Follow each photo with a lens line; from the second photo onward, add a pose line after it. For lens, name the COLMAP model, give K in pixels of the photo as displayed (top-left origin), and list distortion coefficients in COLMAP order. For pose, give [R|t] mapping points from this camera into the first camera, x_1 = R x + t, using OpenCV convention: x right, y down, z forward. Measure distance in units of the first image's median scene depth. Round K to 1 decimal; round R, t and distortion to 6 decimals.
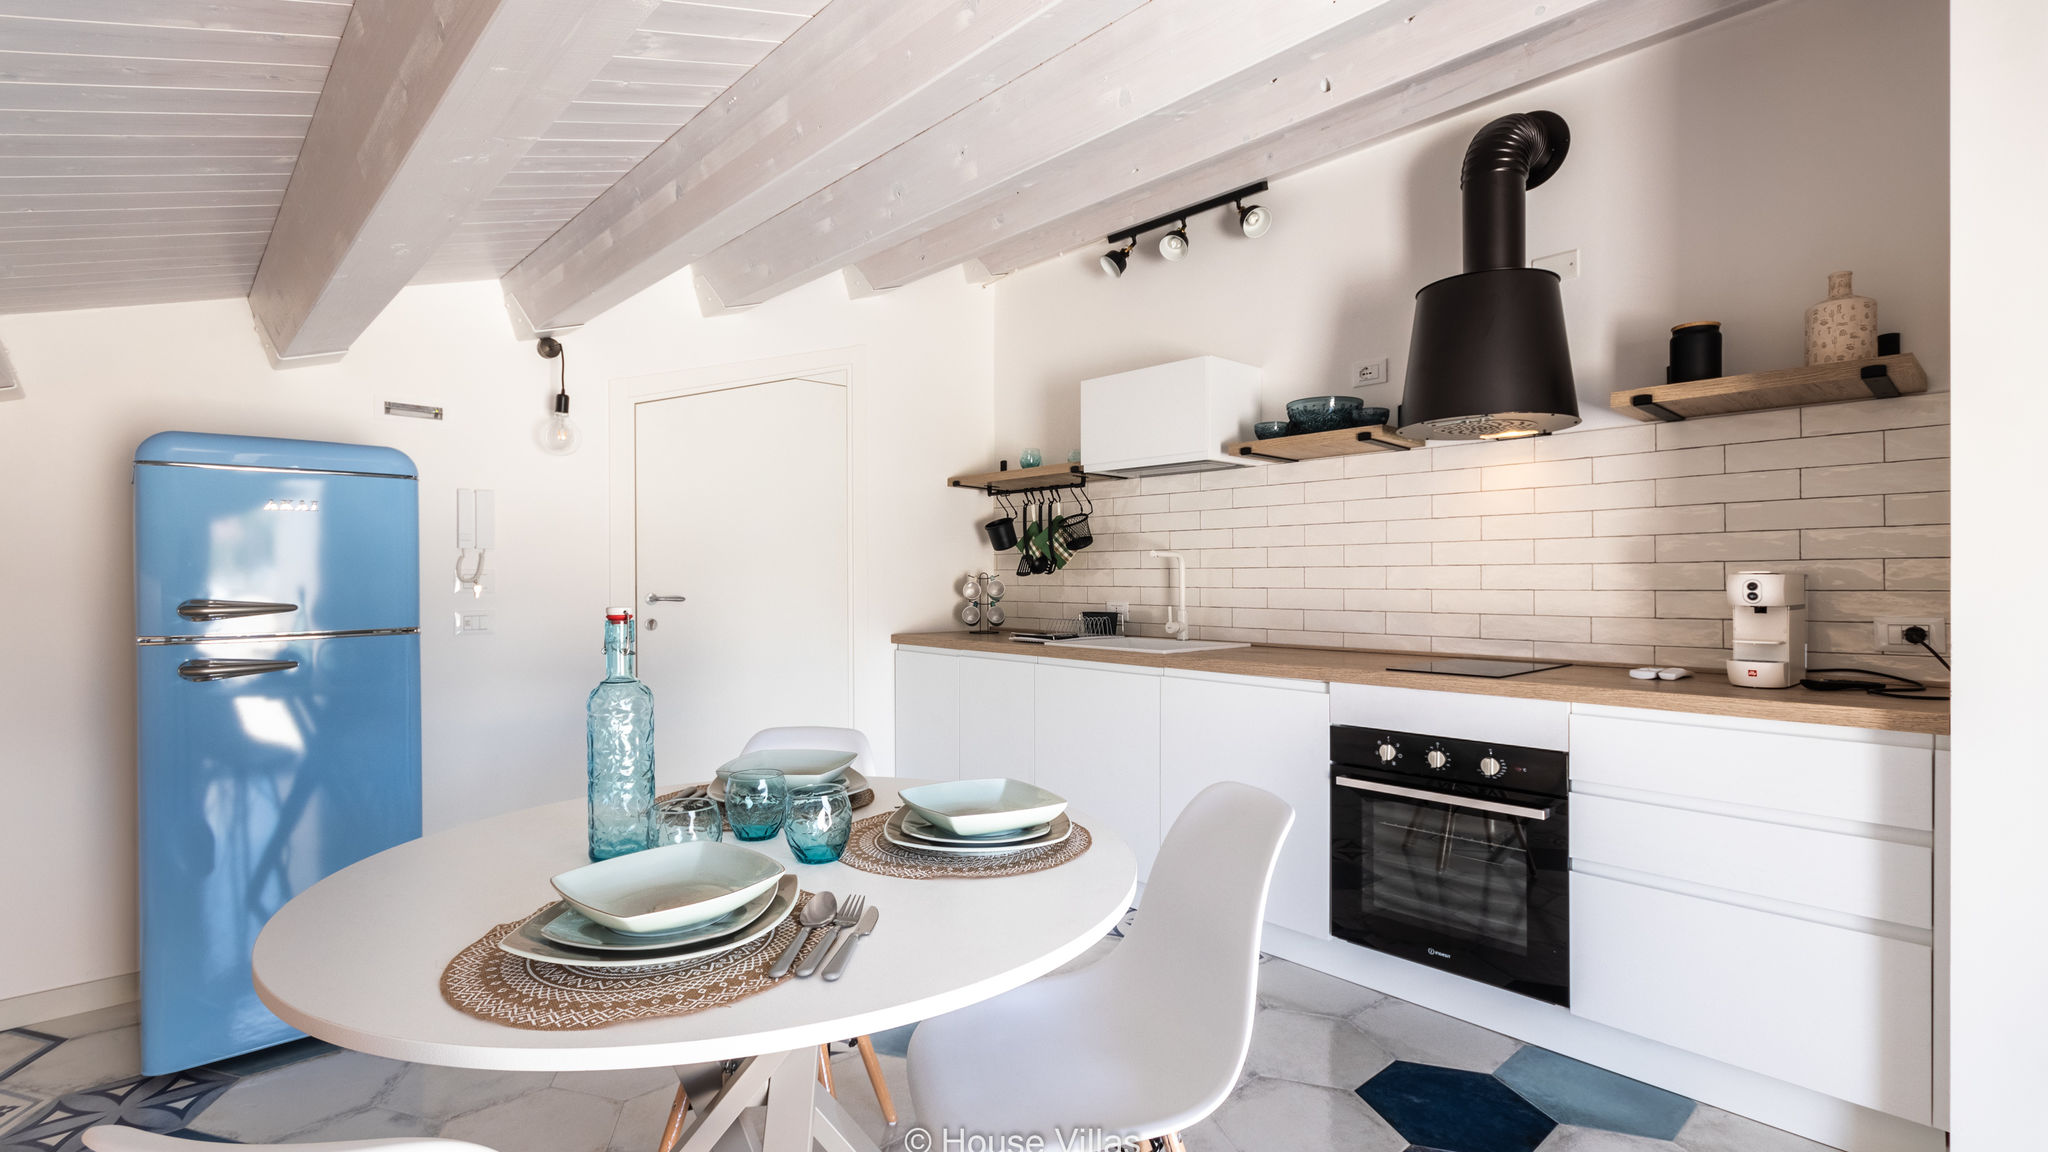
lens RADIAL K [[963.8, 0, 1011.3], [0, 963.8, 573.0], [0, 0, 1]] dist [0.005124, 0.000613]
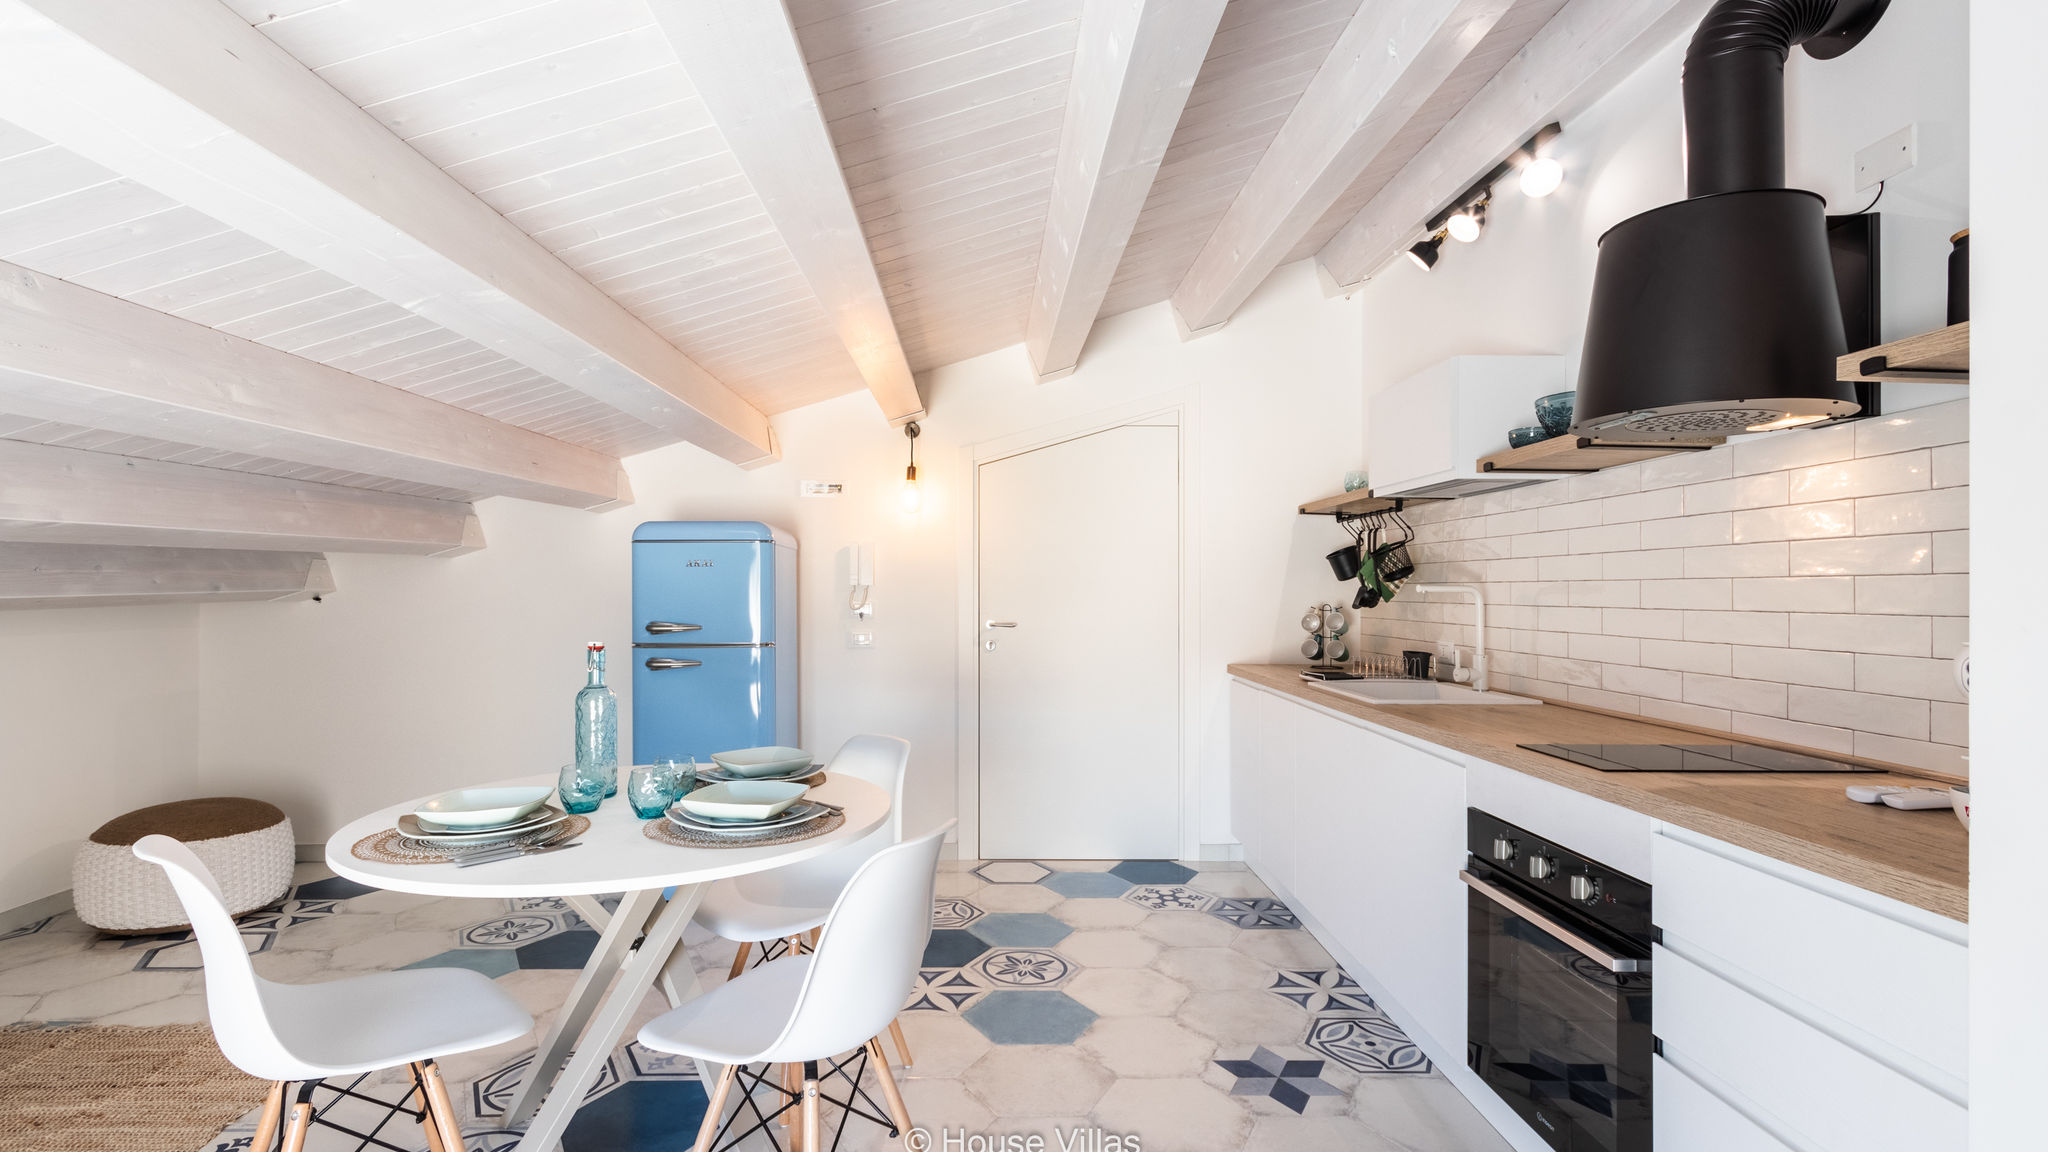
lens RADIAL K [[963.8, 0, 980.4], [0, 963.8, 578.6], [0, 0, 1]] dist [0.005124, 0.000613]
pose [[0.742754, -0.003296, -0.669556, 0.550304], [-0.002089, 0.999972, -0.007240, -0.027802], [0.669561, 0.006777, 0.742726, 0.108211]]
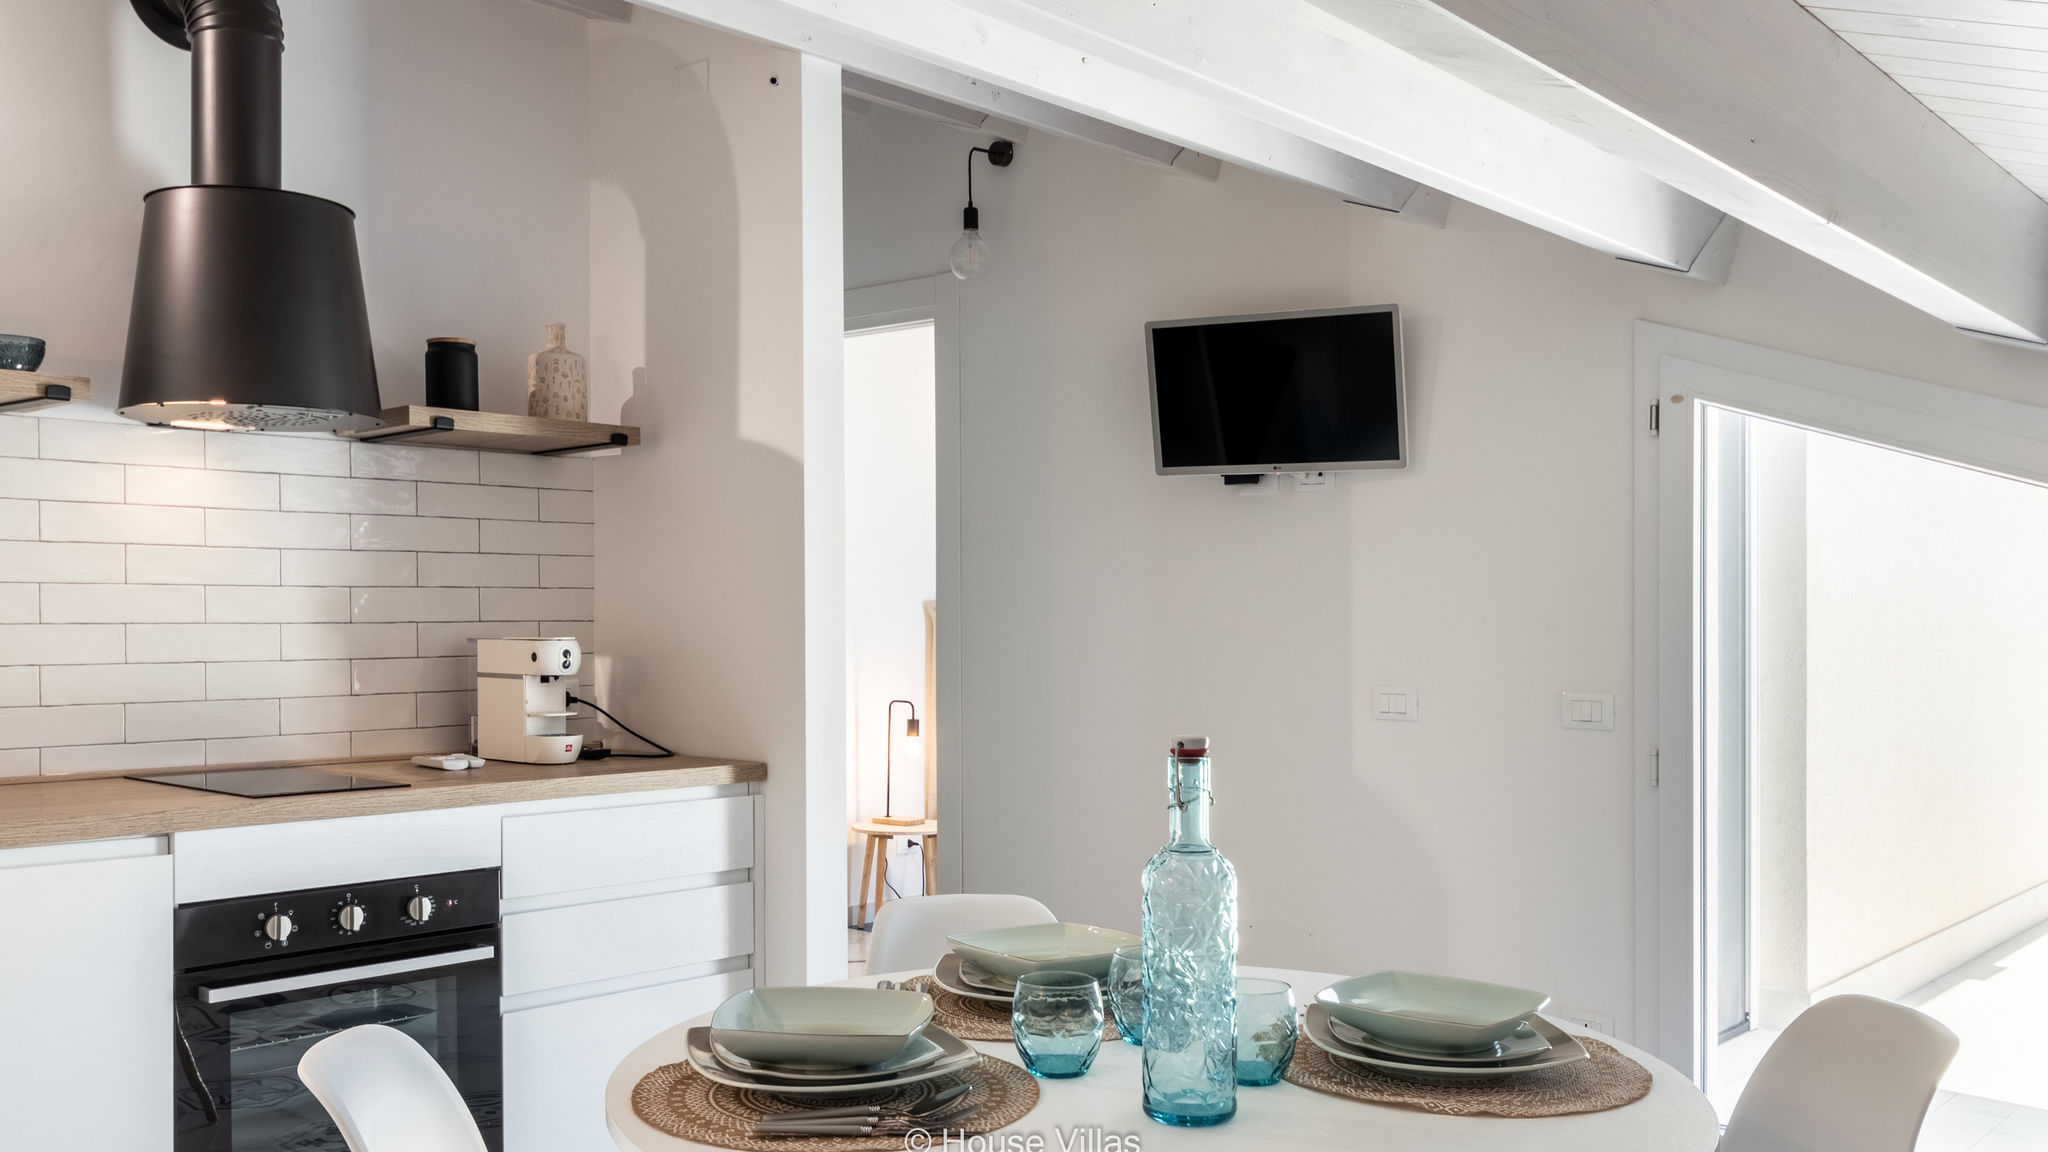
lens RADIAL K [[1812.9, 0, 1010.6], [0, 1812.9, 597.5], [0, 0, 1]] dist [-0.007622, 0.018192]
pose [[-0.134284, 0.007572, 0.990914, -0.775649], [-0.011979, 0.999885, -0.009264, -0.022499], [-0.990870, -0.013114, -0.134178, 0.630157]]
